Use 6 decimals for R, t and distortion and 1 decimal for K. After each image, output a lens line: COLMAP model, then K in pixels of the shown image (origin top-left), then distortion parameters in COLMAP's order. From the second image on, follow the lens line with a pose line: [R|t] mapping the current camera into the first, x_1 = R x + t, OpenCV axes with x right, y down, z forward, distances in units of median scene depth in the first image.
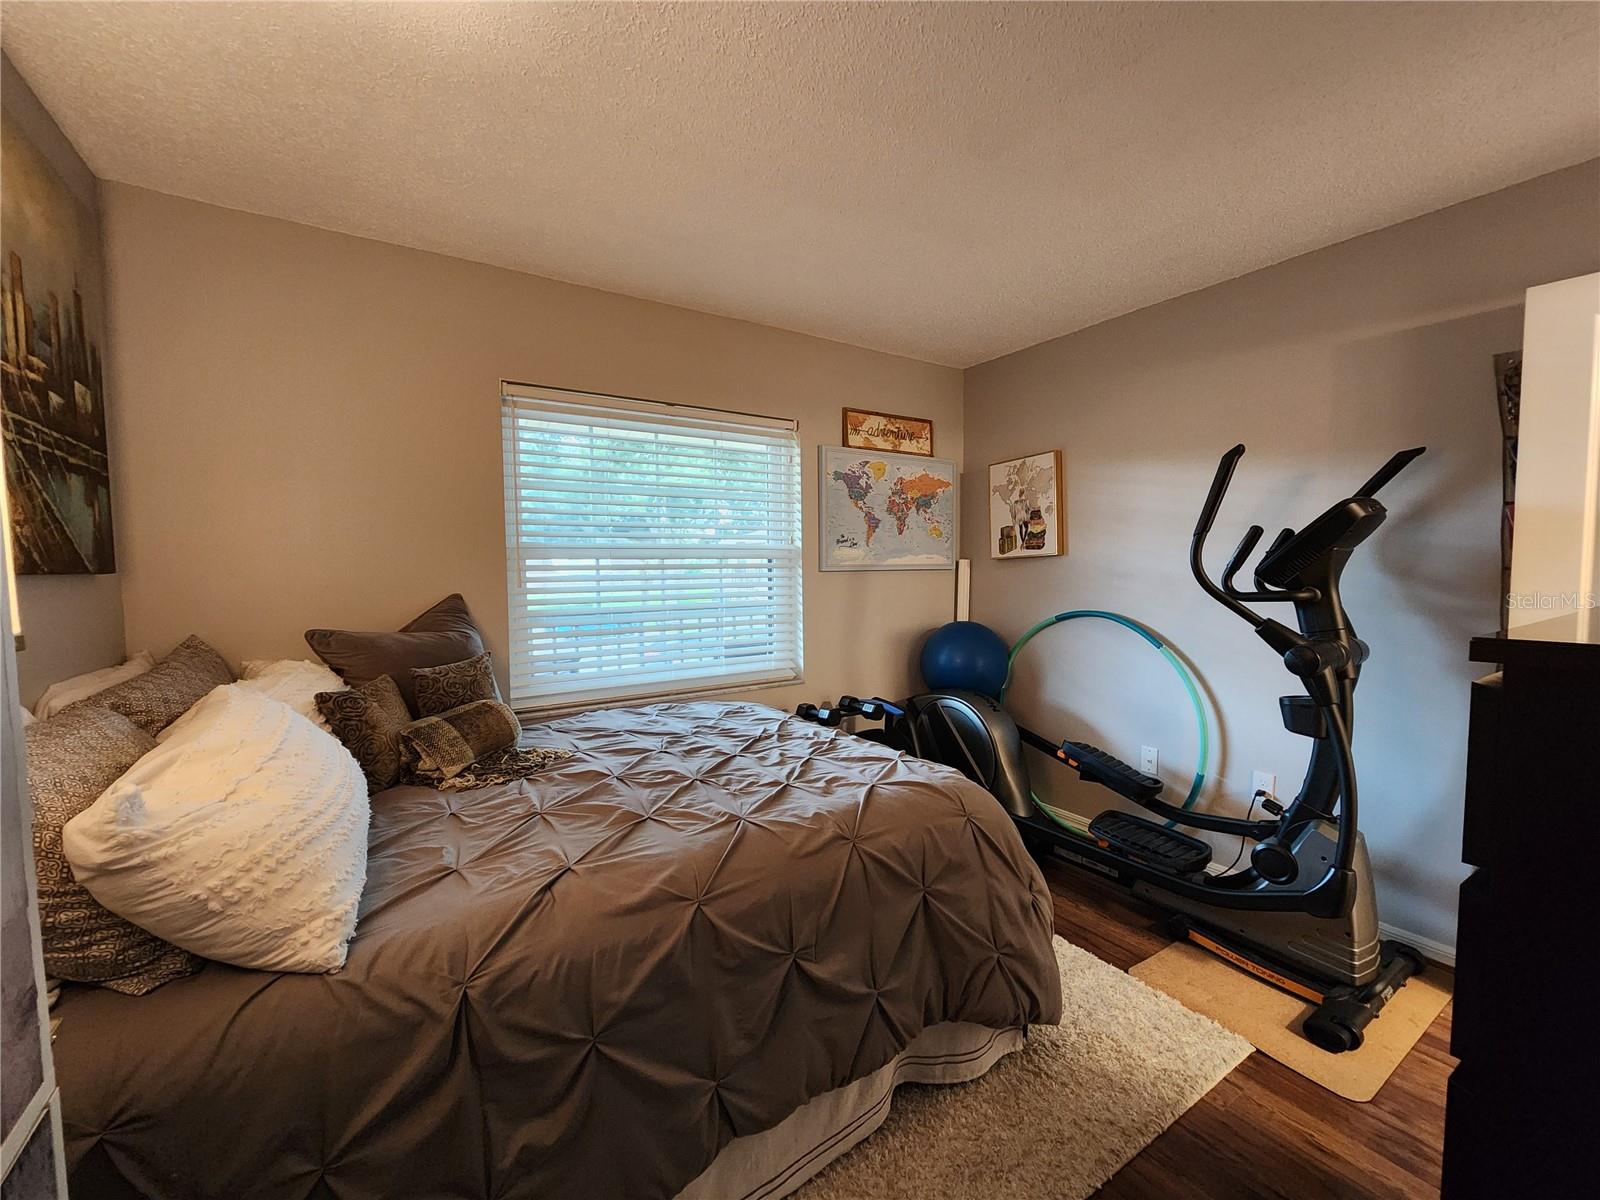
lens RADIAL K [[654.4, 0, 805.6], [0, 654.4, 599.3], [0, 0, 1]] dist [0.009784, -0.003124]
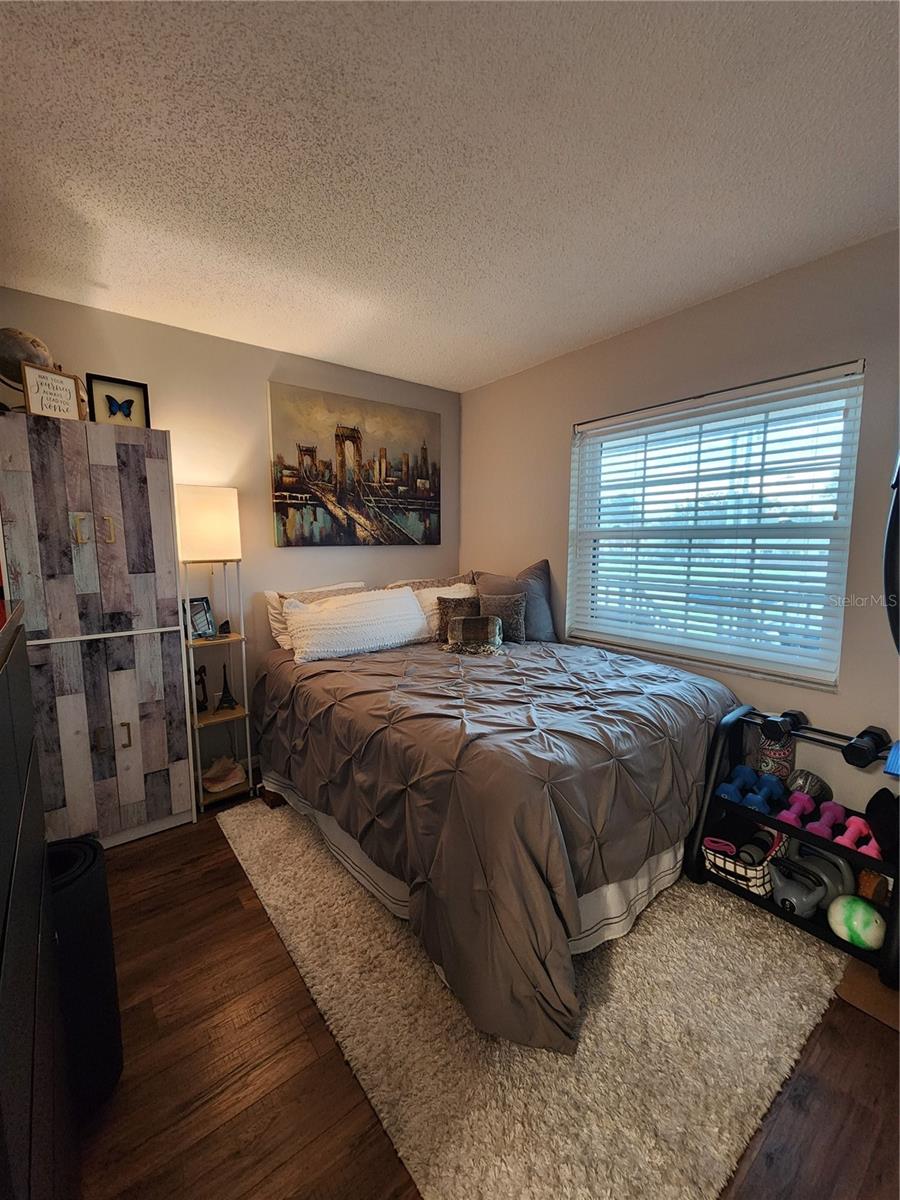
lens RADIAL K [[490.8, 0, 450.5], [0, 490.8, 599.4], [0, 0, 1]] dist [0.009784, -0.003124]
pose [[0.081776, 0.124389, -0.988858, 0.854040], [-0.054403, 0.991259, 0.120192, -0.054269], [0.995165, 0.043968, 0.087828, 0.730421]]
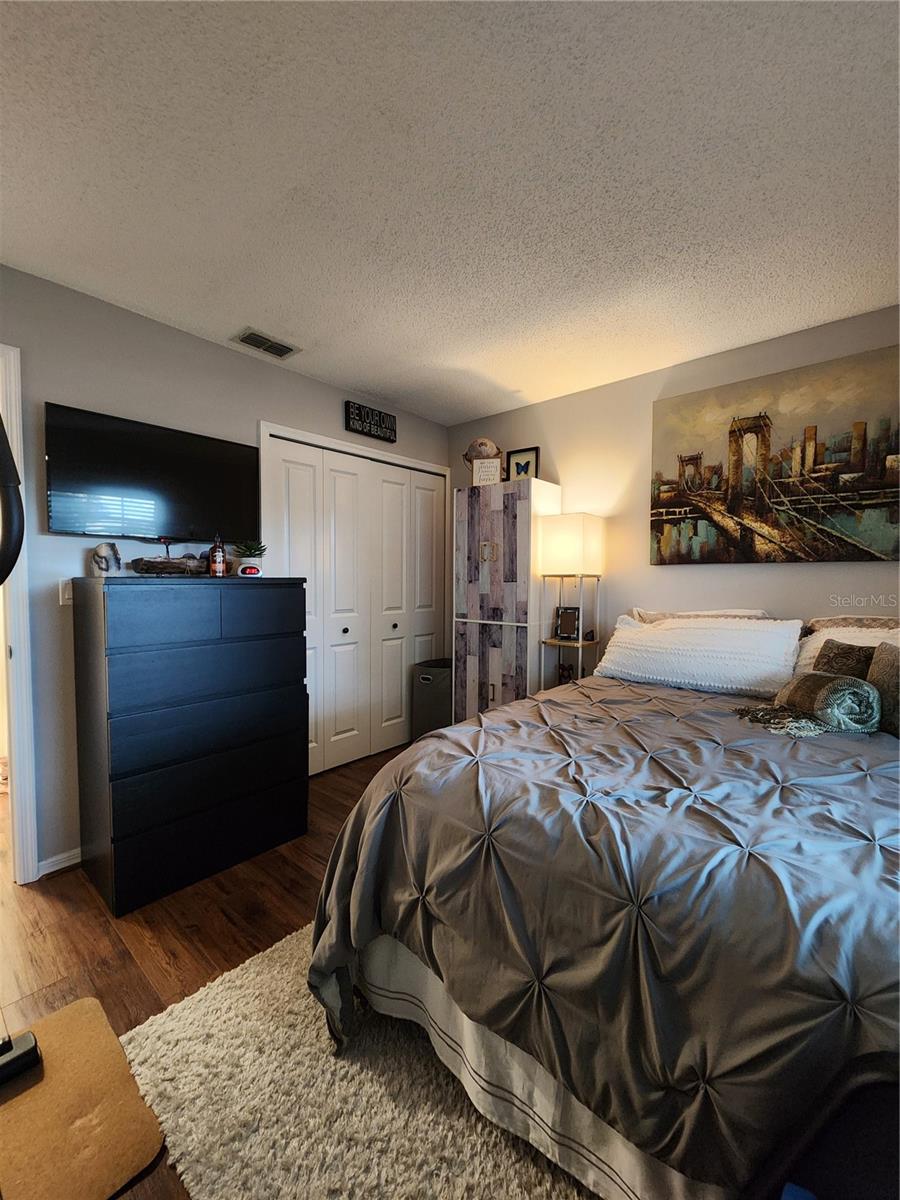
lens RADIAL K [[490.8, 0, 437.9], [0, 490.8, 598.5], [0, 0, 1]] dist [0.009784, -0.003124]
pose [[-0.967717, 0.012827, -0.251711, 0.344941], [-0.012882, 0.994882, 0.100221, -0.044240], [0.251708, 0.100228, -0.962599, 1.533710]]
